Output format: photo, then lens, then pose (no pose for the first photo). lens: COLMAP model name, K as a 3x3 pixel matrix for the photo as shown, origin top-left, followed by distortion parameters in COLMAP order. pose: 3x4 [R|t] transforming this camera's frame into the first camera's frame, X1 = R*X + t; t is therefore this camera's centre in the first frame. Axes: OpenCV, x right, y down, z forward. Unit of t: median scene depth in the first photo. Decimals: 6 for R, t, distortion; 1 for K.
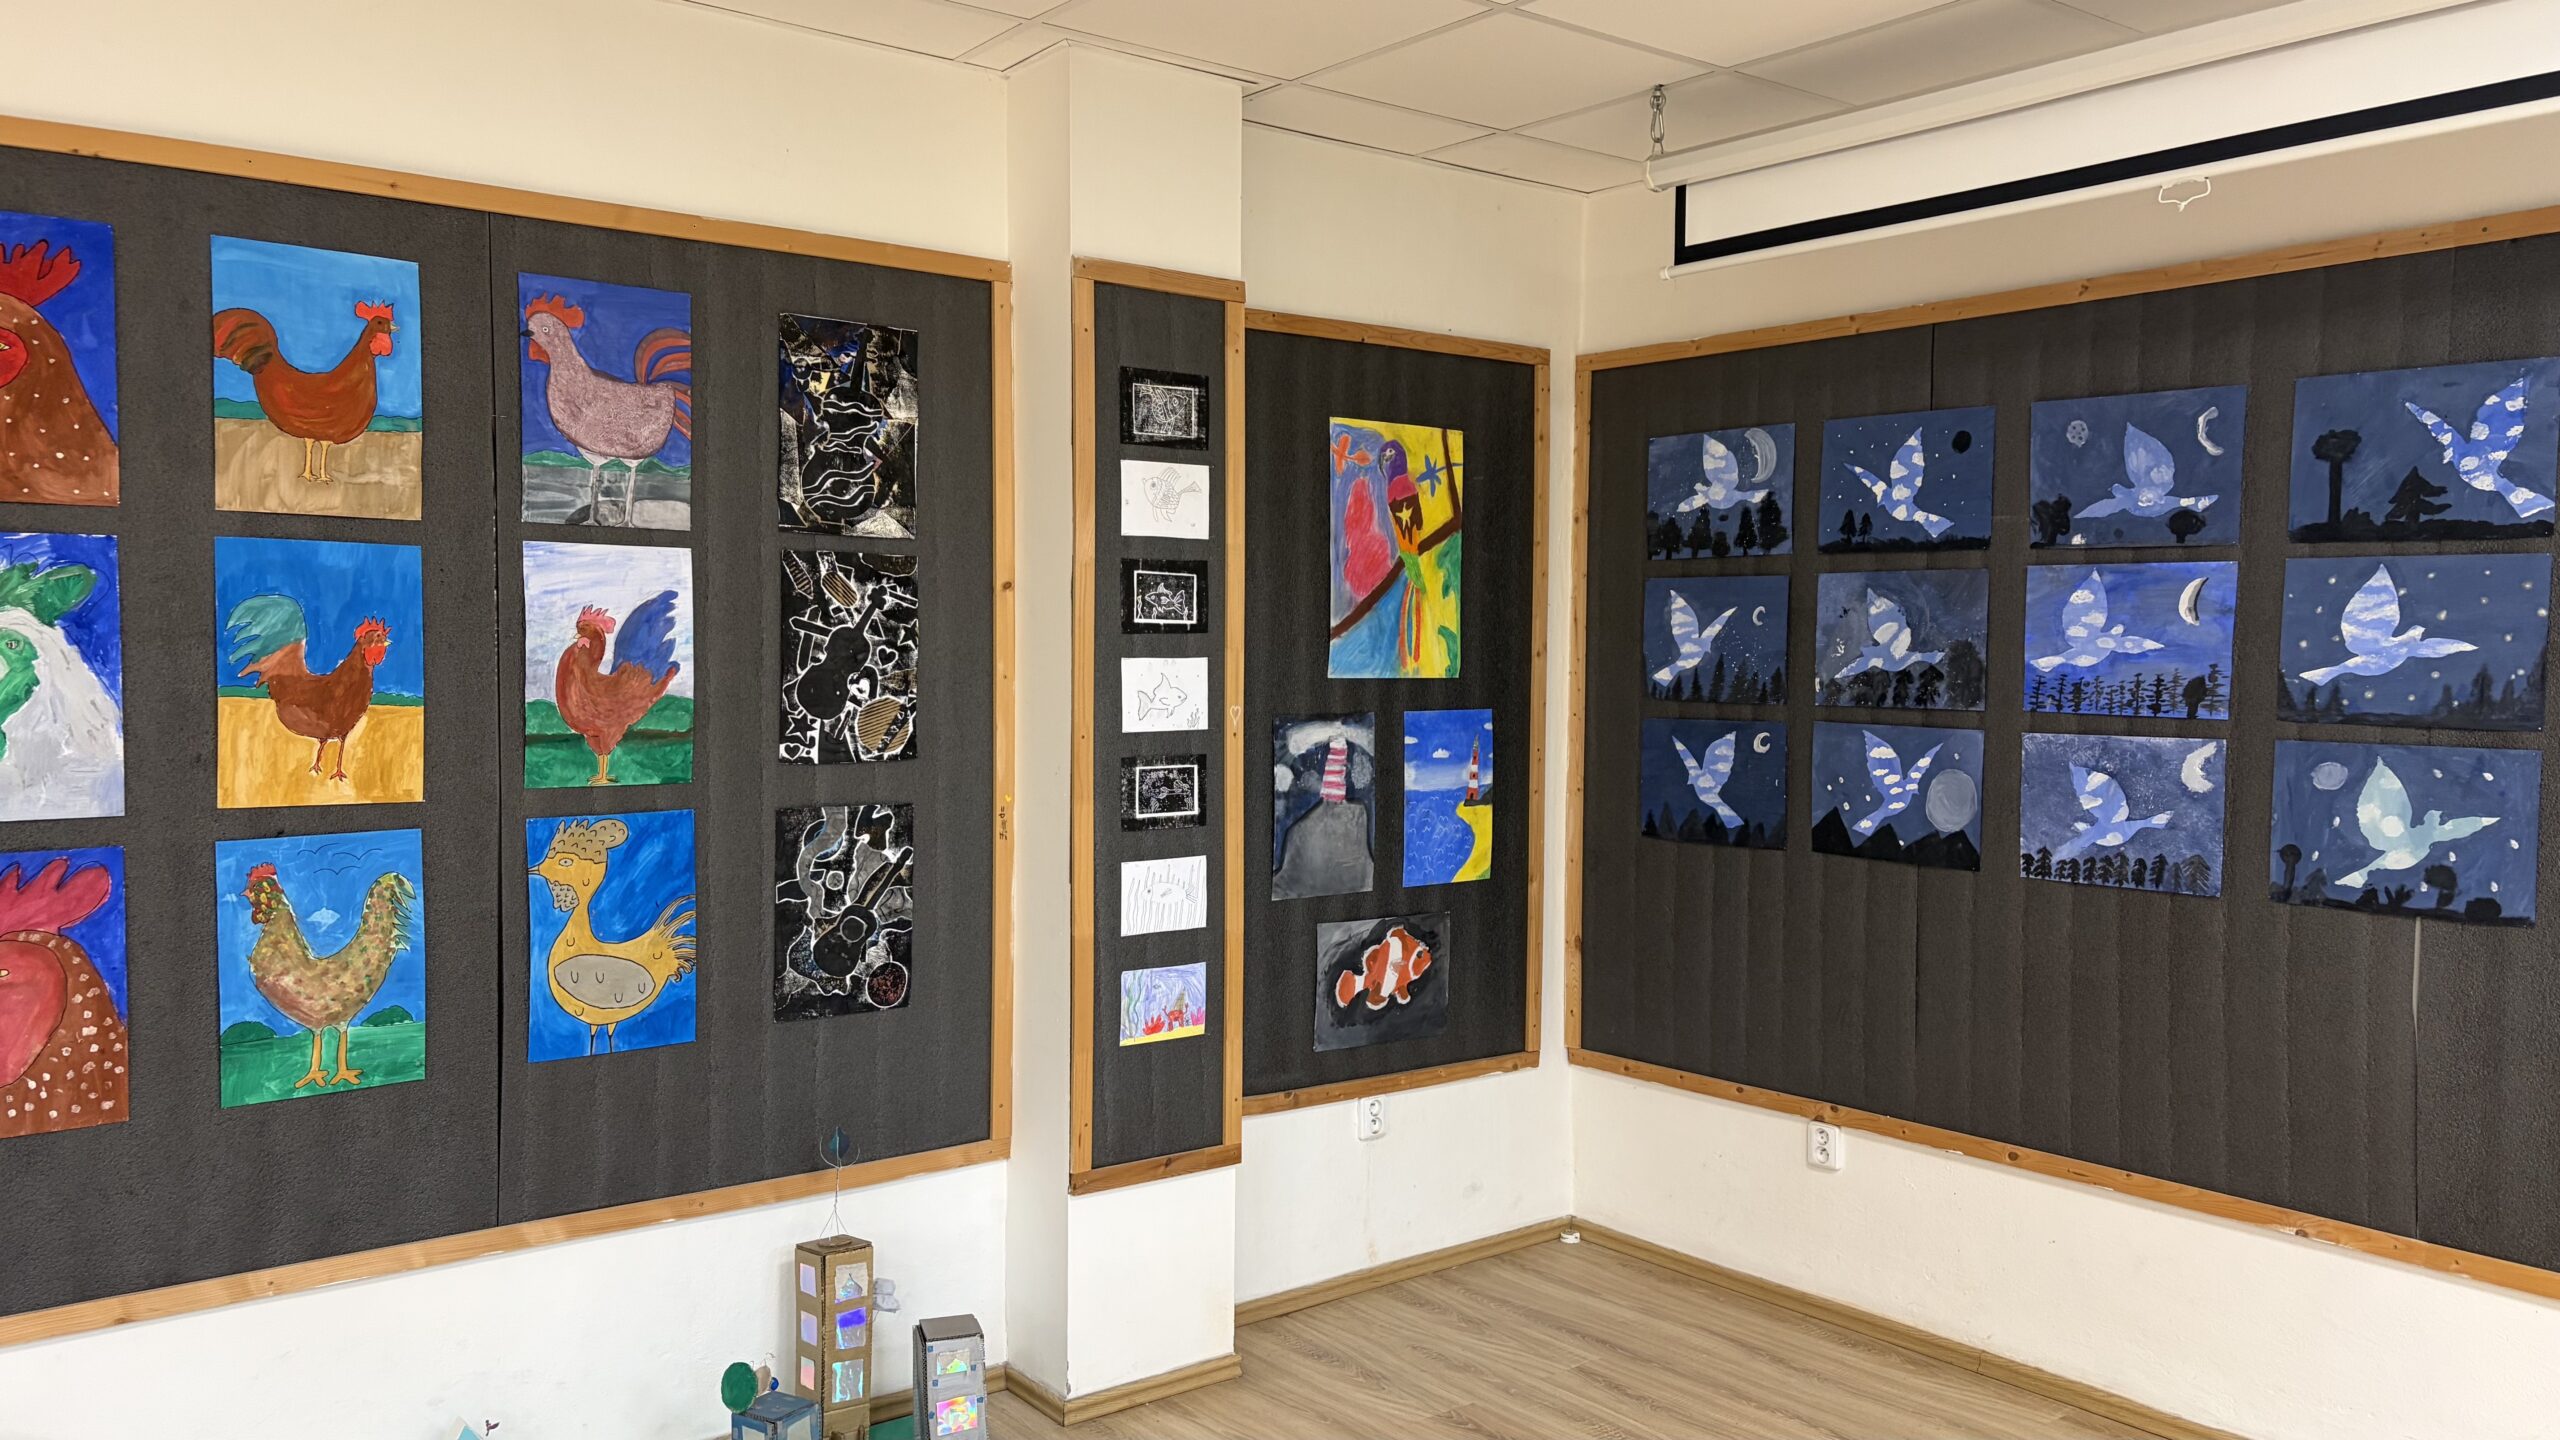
lens RADIAL K [[1901.9, 0, 1327.2], [0, 1901.9, 750.6], [0, 0, 1]] dist [0.045521, -0.031878]
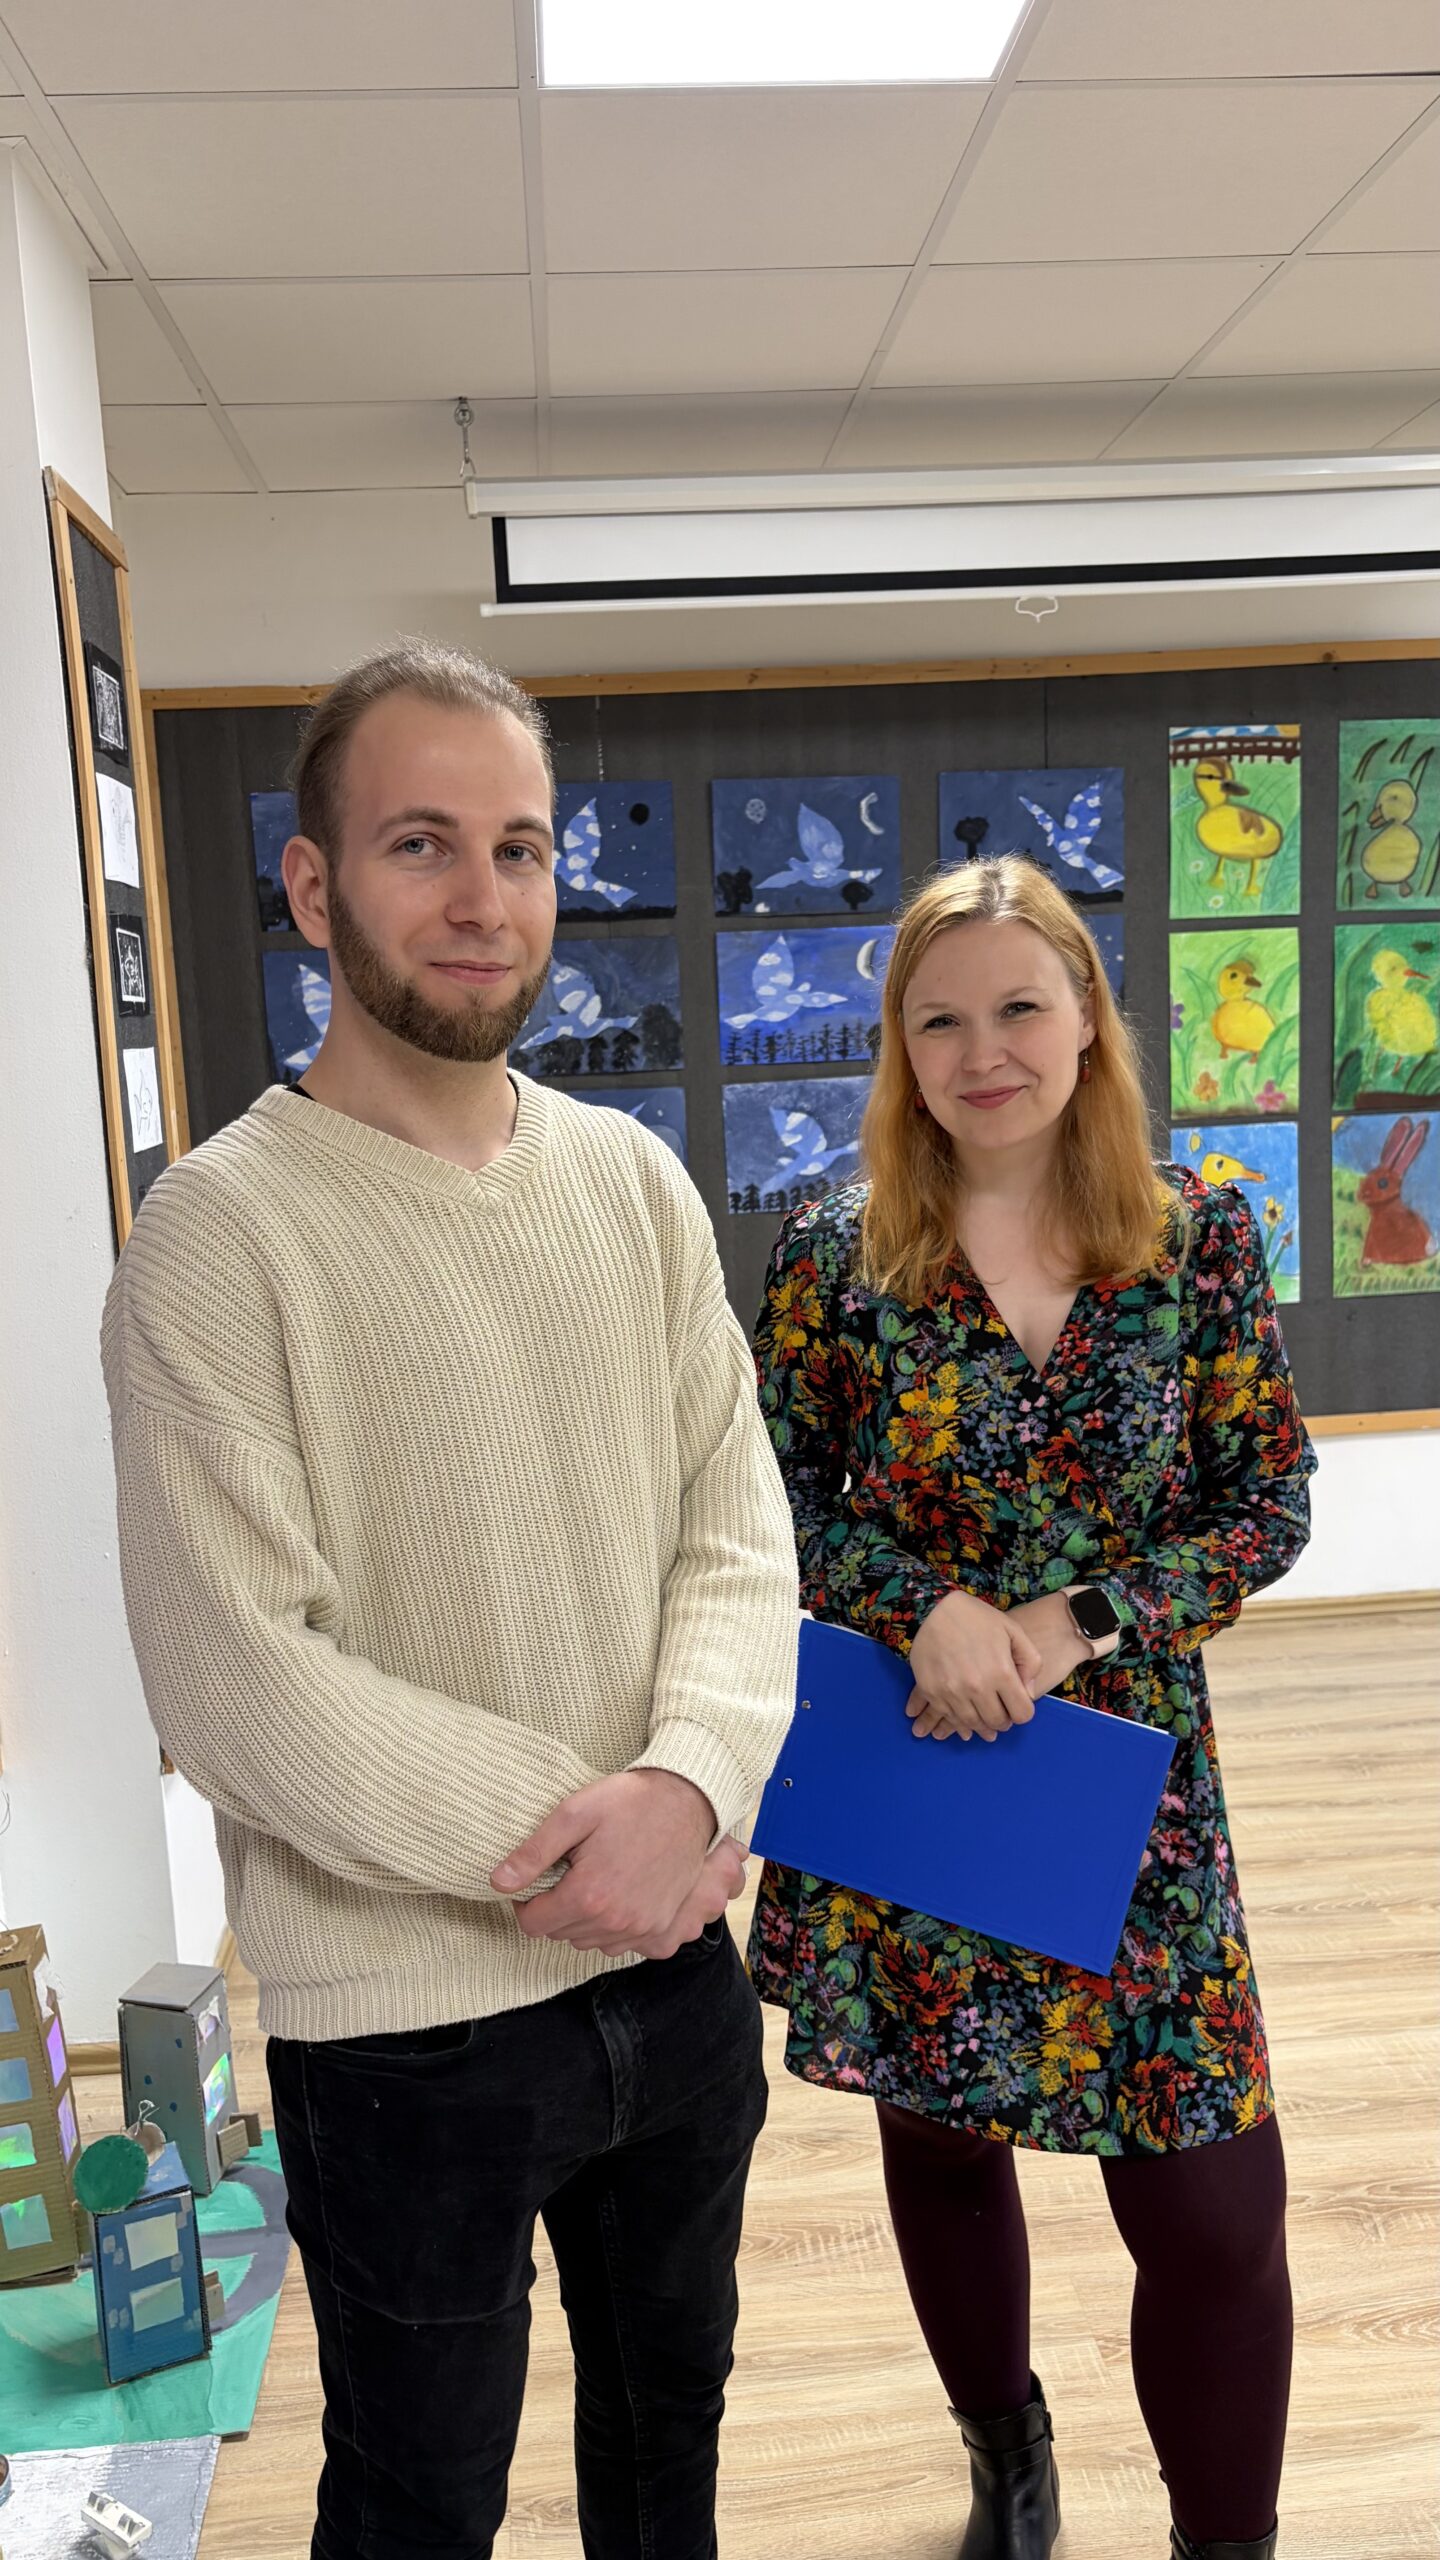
lens RADIAL K [[1901.9, 0, 739.3], [0, 1901.9, 1303.1], [0, 0, 1]] dist [0.045521, -0.031878]
pose [[0.565914, -0.161850, 0.808422, -0.558997], [0.100699, 0.986770, 0.127065, -0.024325], [-0.818292, 0.009499, 0.574725, 0.369003]]
